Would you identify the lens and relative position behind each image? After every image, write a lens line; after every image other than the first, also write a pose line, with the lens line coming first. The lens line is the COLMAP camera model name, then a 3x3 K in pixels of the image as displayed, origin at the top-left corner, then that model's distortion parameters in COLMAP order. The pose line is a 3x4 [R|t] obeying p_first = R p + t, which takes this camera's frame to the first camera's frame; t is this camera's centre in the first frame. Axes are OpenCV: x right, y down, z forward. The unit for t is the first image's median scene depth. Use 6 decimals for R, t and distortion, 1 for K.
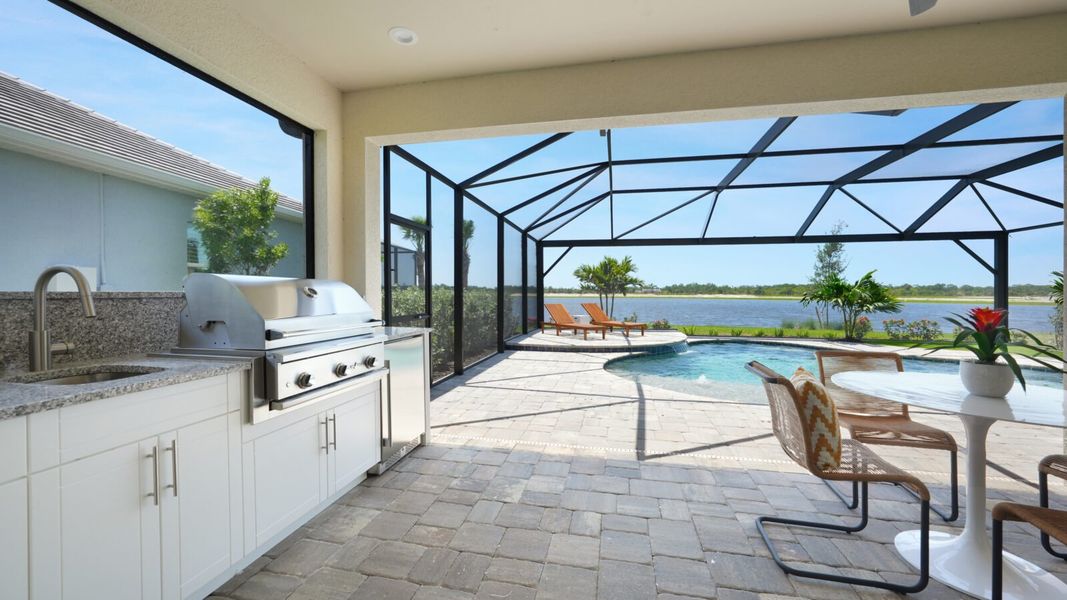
lens RADIAL K [[401.3, 0, 526.0], [0, 401.3, 286.6], [0, 0, 1]] dist [-0.011113, 0.003840]
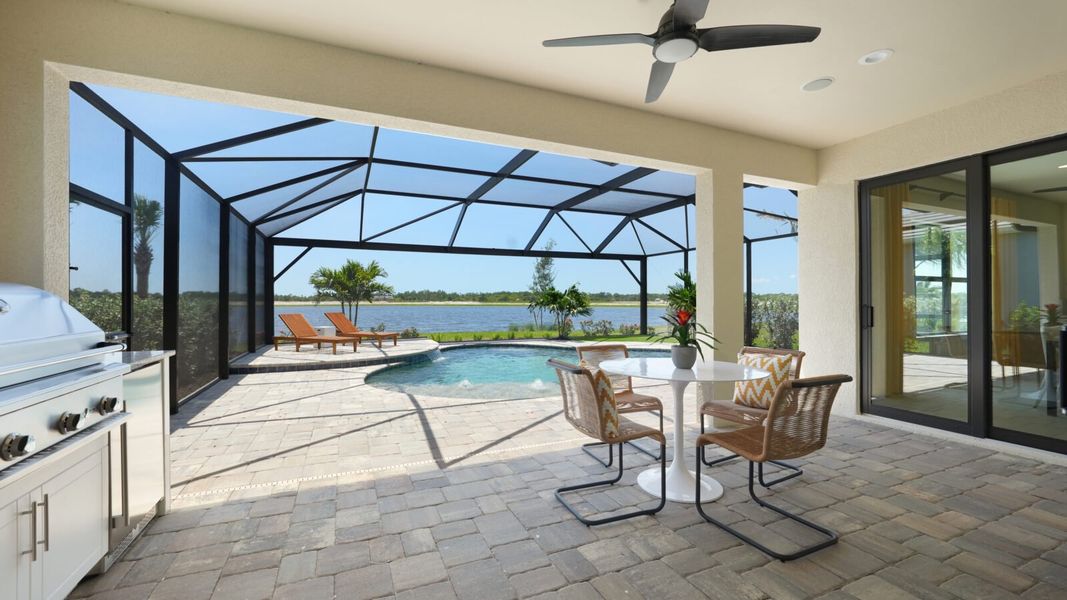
lens RADIAL K [[429.3, 0, 510.8], [0, 429.3, 287.4], [0, 0, 1]] dist [-0.009924, 0.003349]
pose [[0.828332, 0.011578, 0.560117, -0.137897], [-0.003738, 0.999878, -0.015140, -0.002243], [-0.560225, 0.010447, 0.828275, 0.009260]]
